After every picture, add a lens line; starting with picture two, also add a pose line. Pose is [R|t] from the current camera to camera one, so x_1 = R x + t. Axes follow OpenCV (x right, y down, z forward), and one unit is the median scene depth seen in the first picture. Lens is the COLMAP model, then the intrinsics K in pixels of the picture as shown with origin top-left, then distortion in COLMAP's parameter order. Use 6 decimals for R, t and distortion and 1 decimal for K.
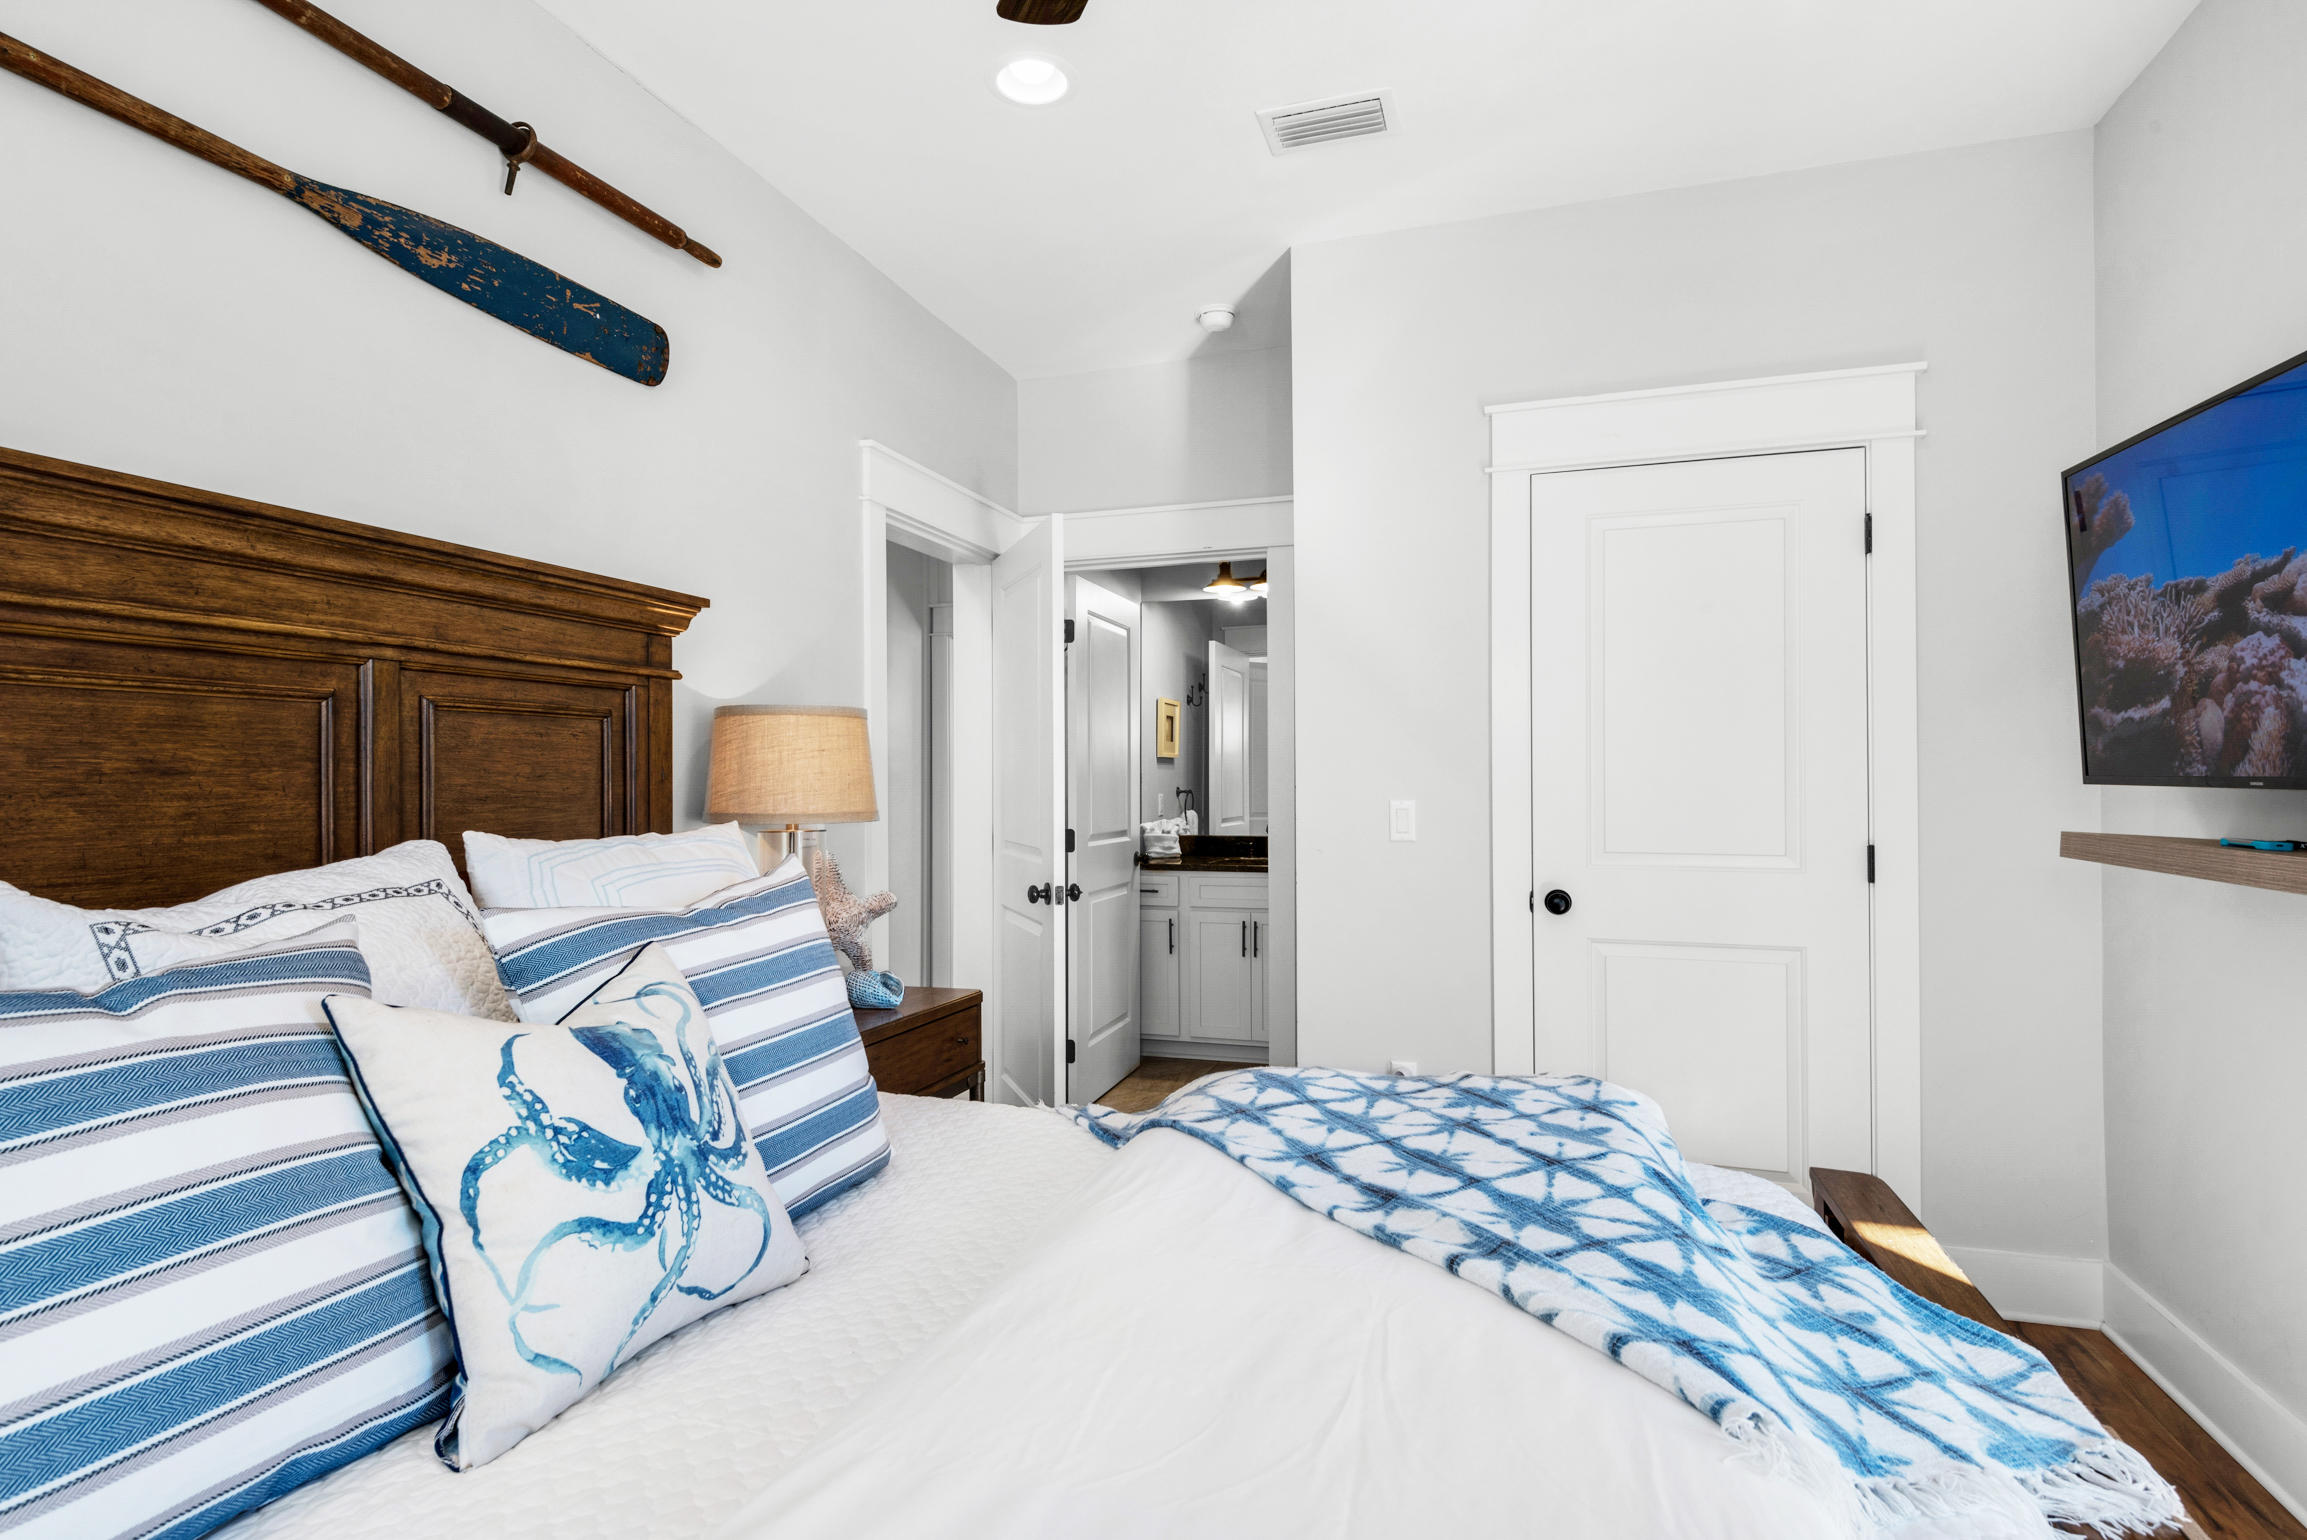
lens RADIAL K [[1273.0, 0, 1156.4], [0, 1273.0, 771.7], [0, 0, 1]] dist [0.054007, -0.038053]
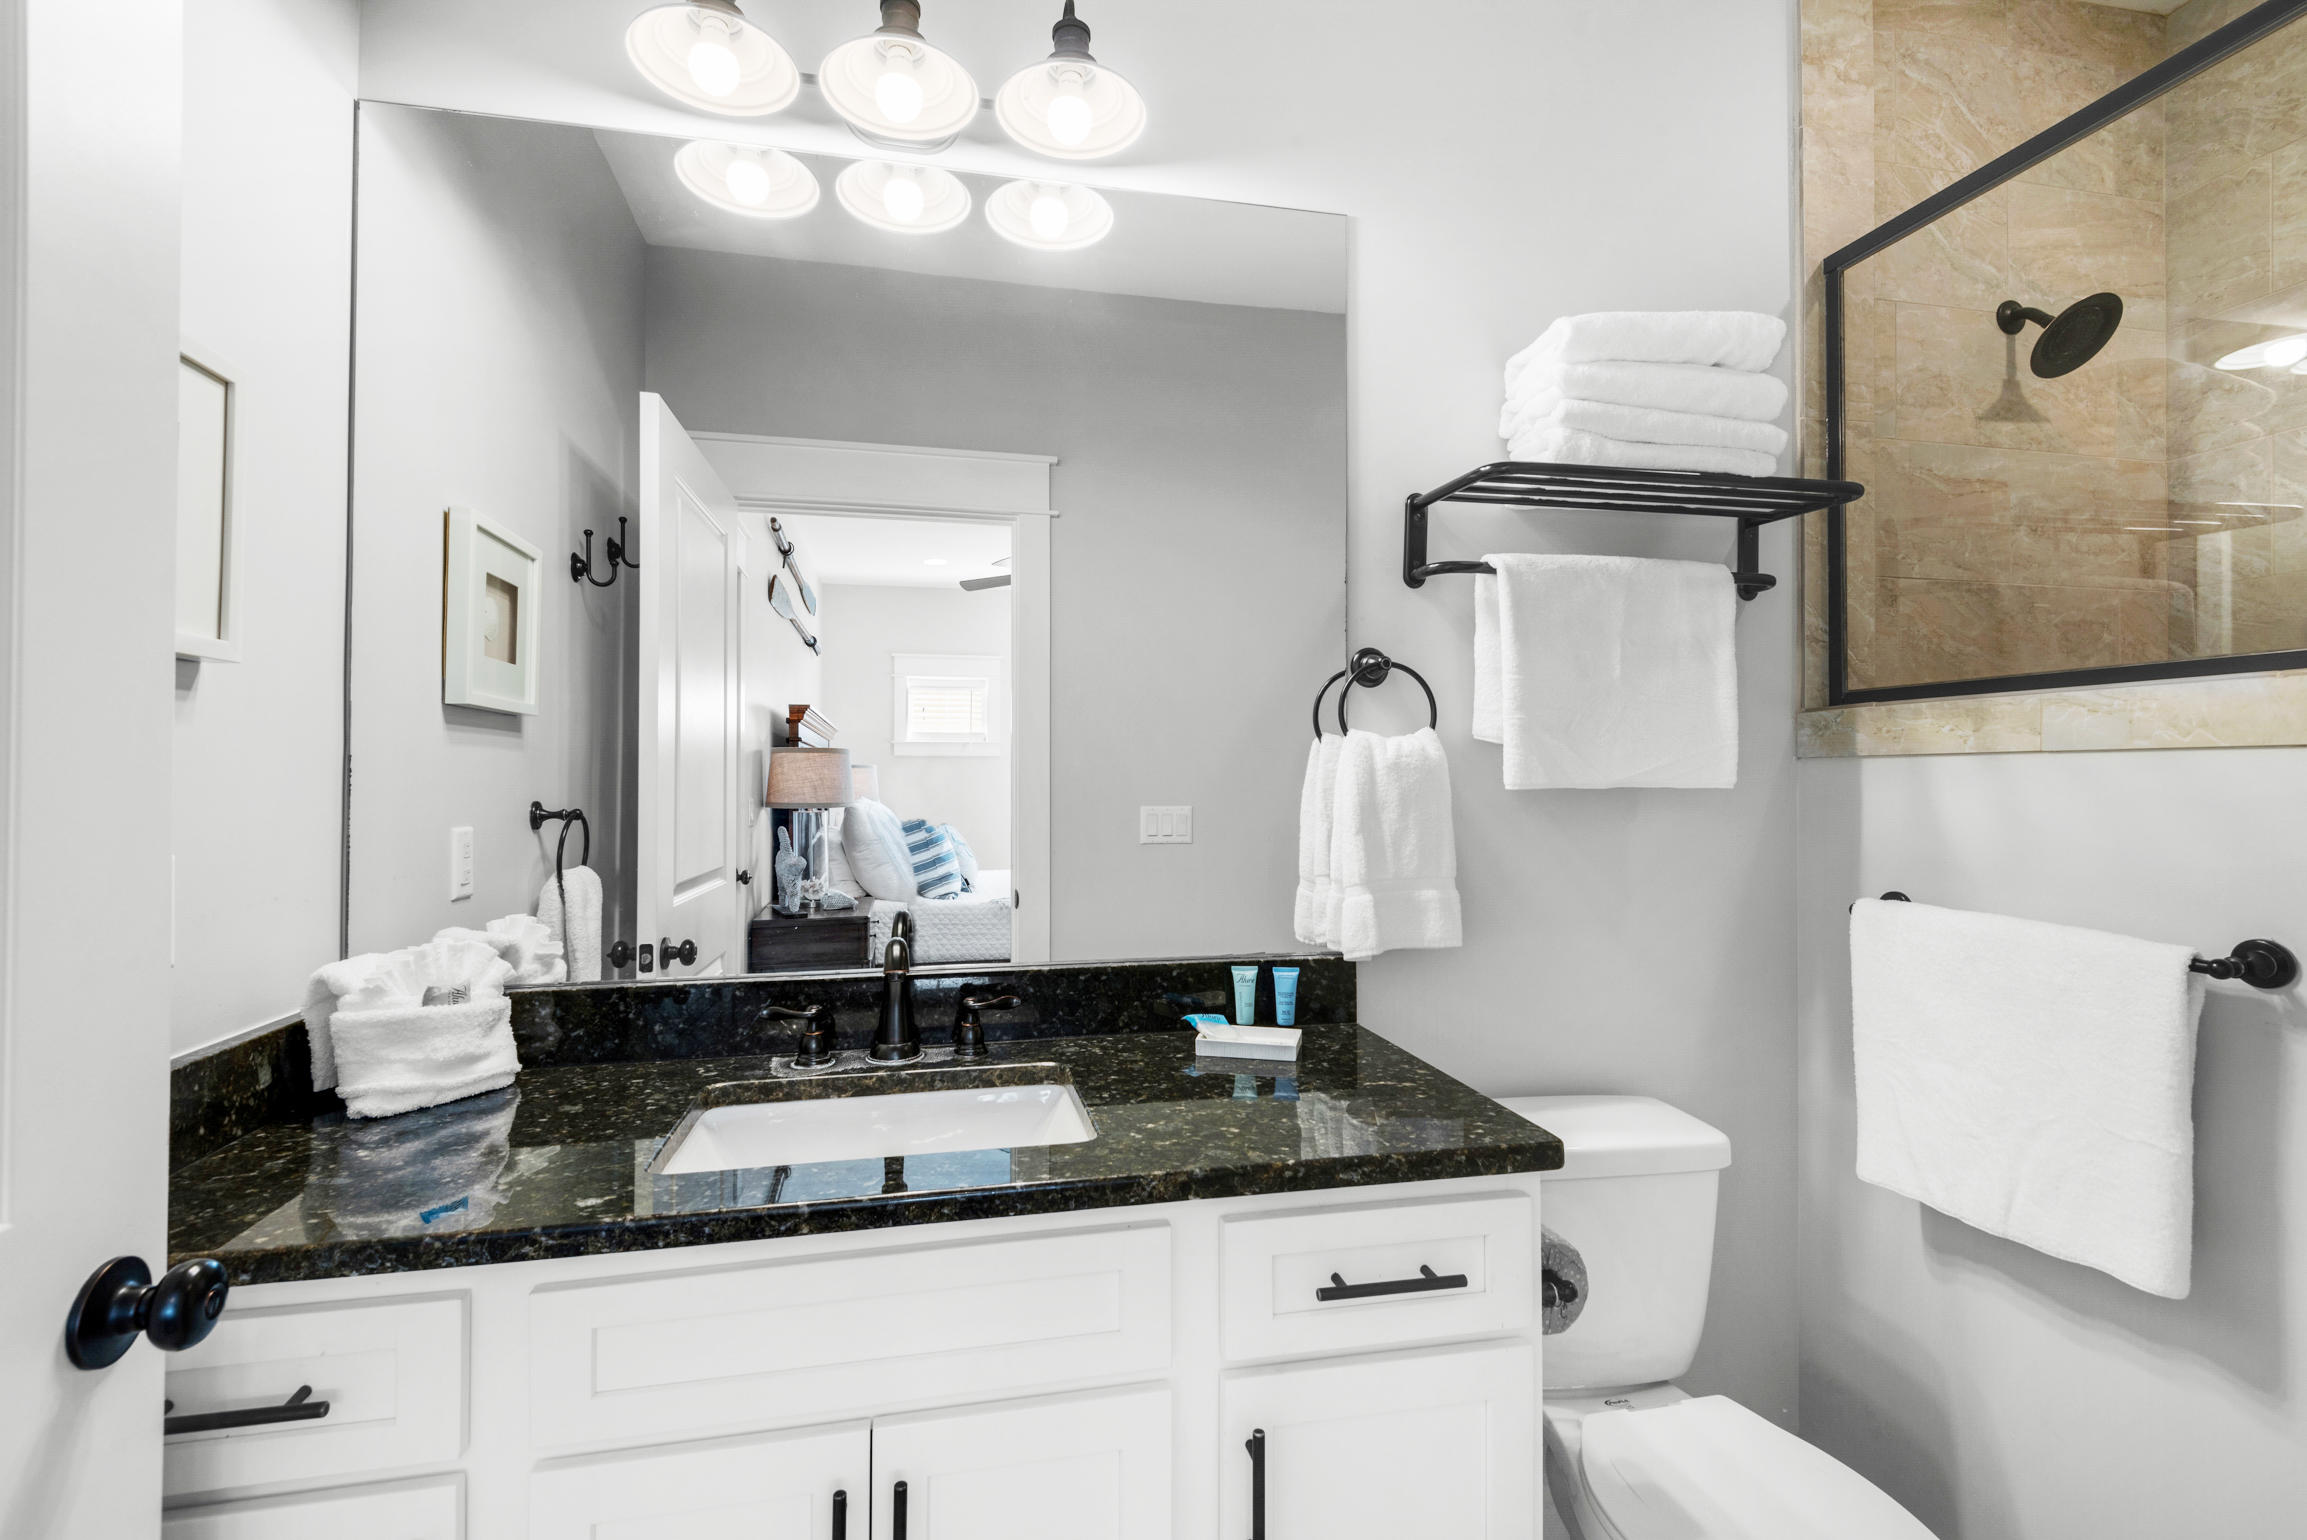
lens RADIAL K [[1041.8, 0, 1147.7], [0, 1041.8, 770.7], [0, 0, 1]] dist [0.028955, -0.014609]
pose [[0.877670, 0.004955, 0.479240, 0.026065], [-0.001744, 0.999973, -0.007146, 0.005828], [-0.479262, 0.005435, 0.877655, 0.691642]]
